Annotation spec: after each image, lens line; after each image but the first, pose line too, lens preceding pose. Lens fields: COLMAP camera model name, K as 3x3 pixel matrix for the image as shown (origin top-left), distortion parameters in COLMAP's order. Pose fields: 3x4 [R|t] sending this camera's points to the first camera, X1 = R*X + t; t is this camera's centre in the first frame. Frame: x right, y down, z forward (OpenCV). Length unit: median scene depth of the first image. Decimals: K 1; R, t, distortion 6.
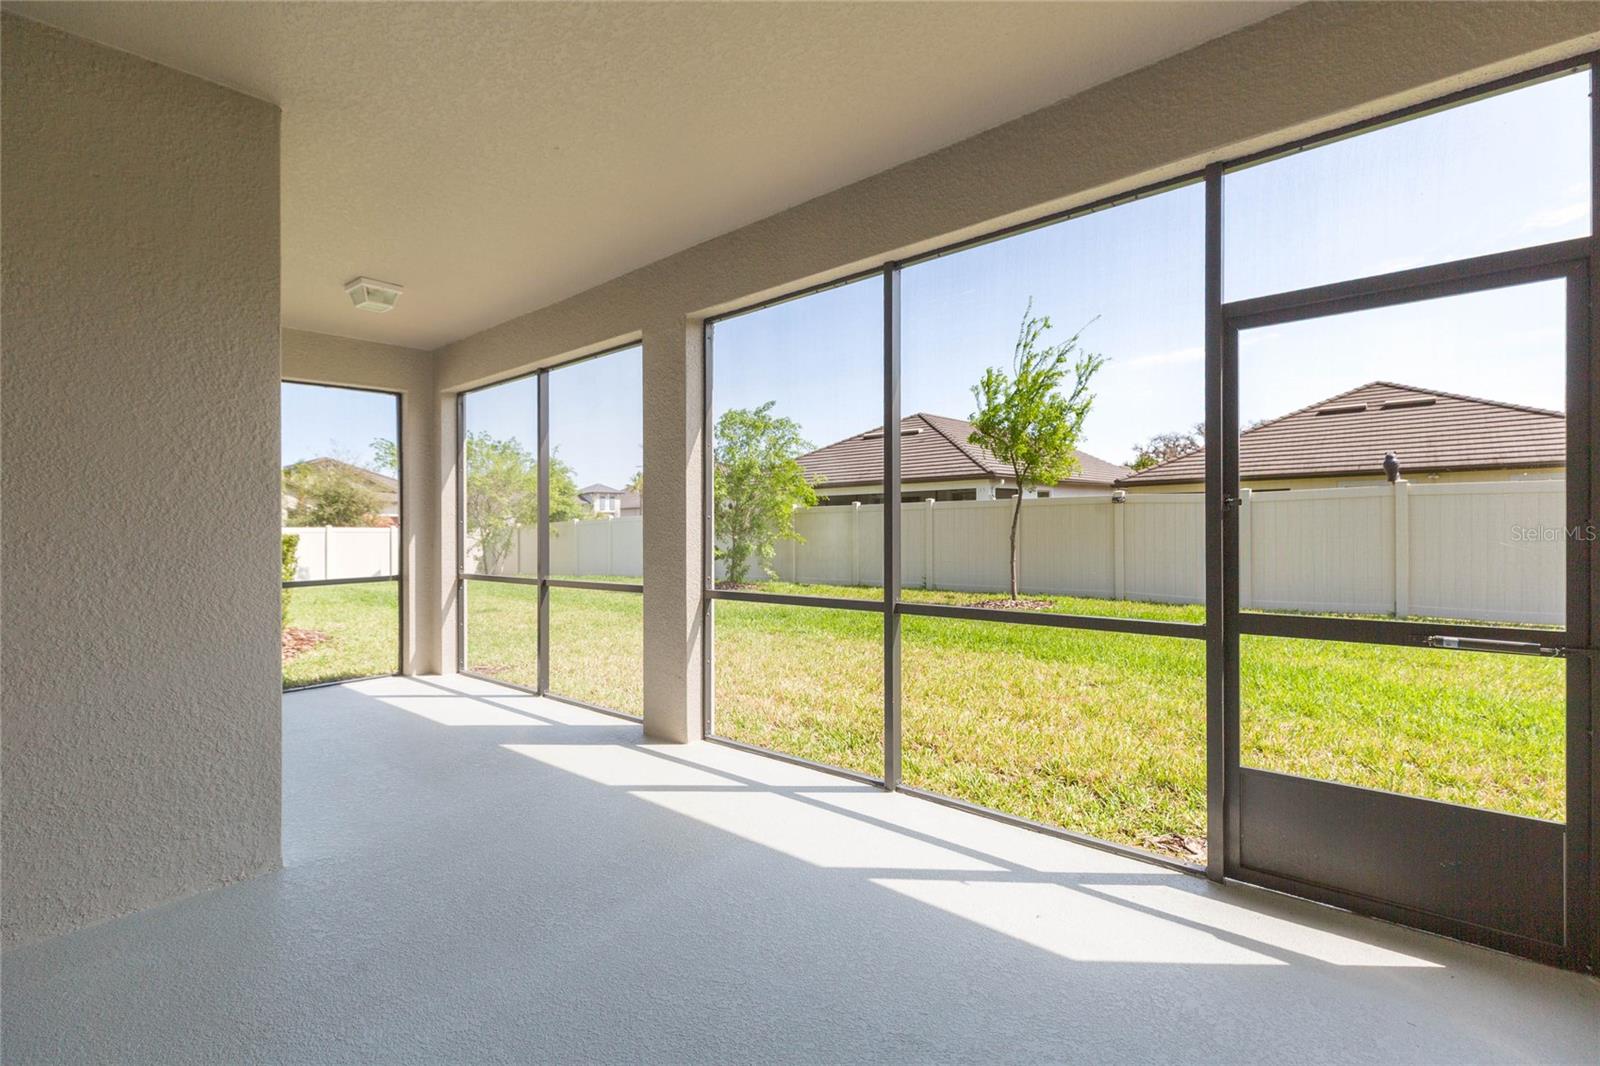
lens RADIAL K [[717.2, 0, 802.7], [0, 717.2, 541.9], [0, 0, 1]] dist [0.001997, -0.000249]
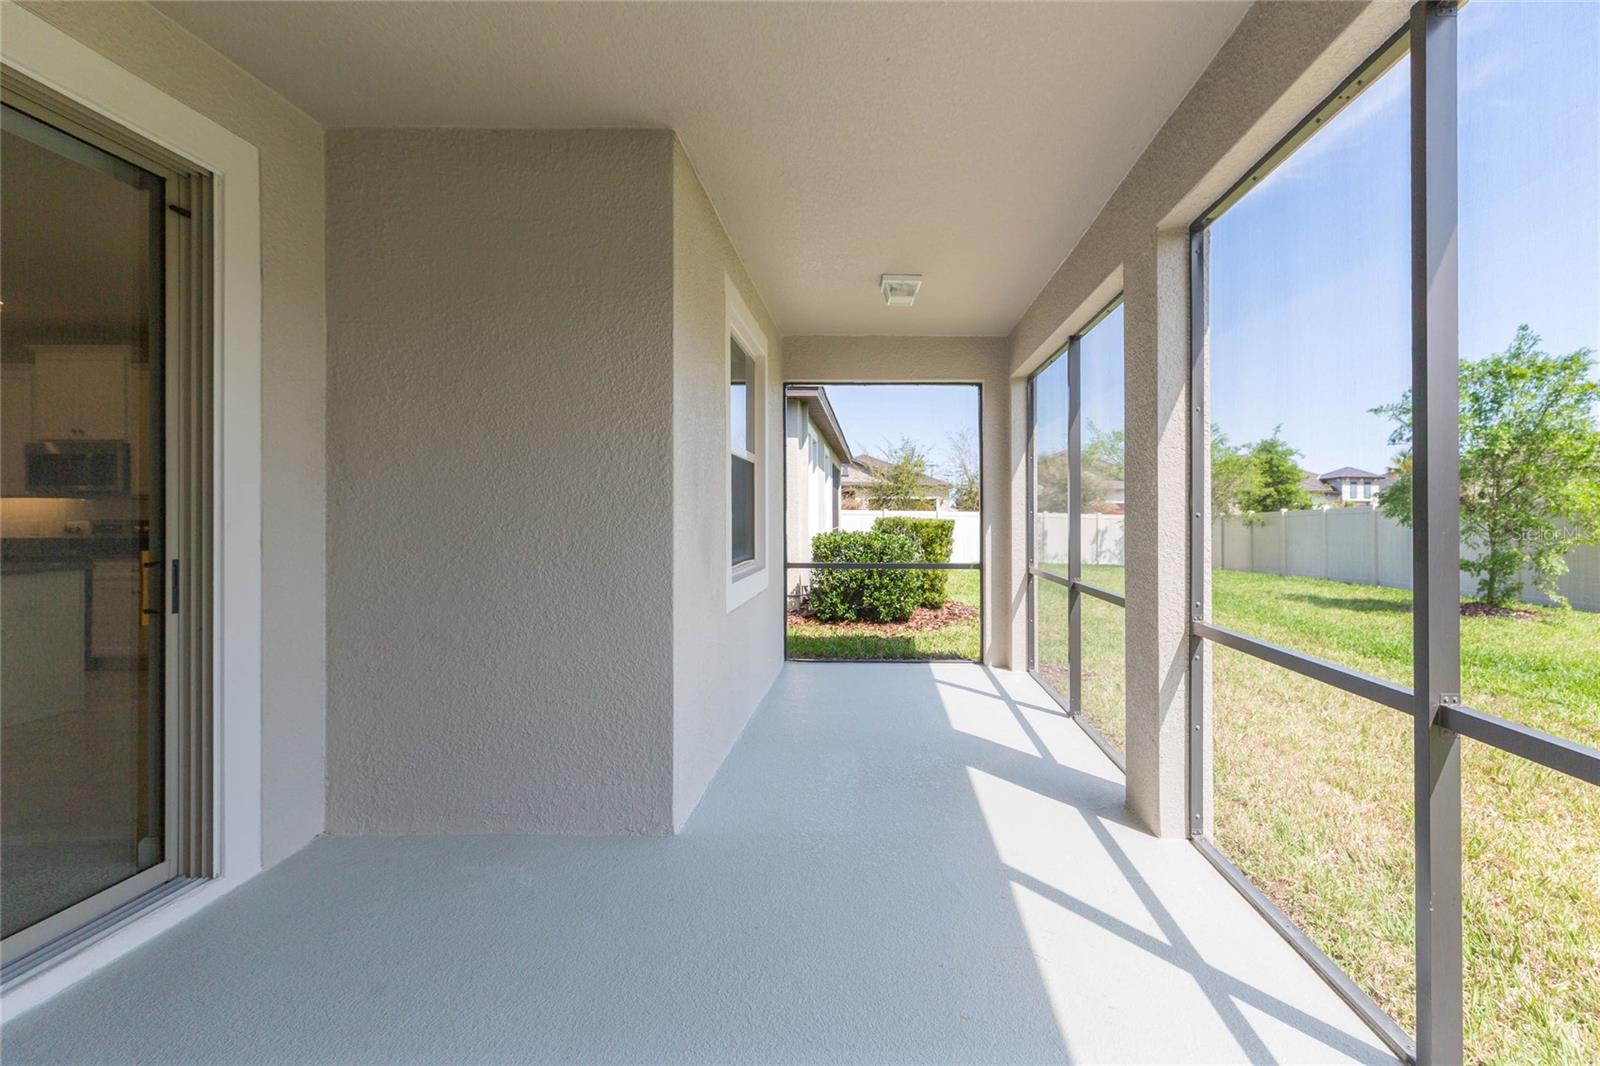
lens RADIAL K [[760.1, 0, 801.0], [0, 760.1, 512.4], [0, 0, 1]] dist [0.000557, 0.000187]
pose [[0.662625, 0.018507, -0.748723, 0.155513], [-0.037775, 0.999248, -0.008731, -0.015936], [0.747999, 0.034068, 0.662825, 0.237198]]
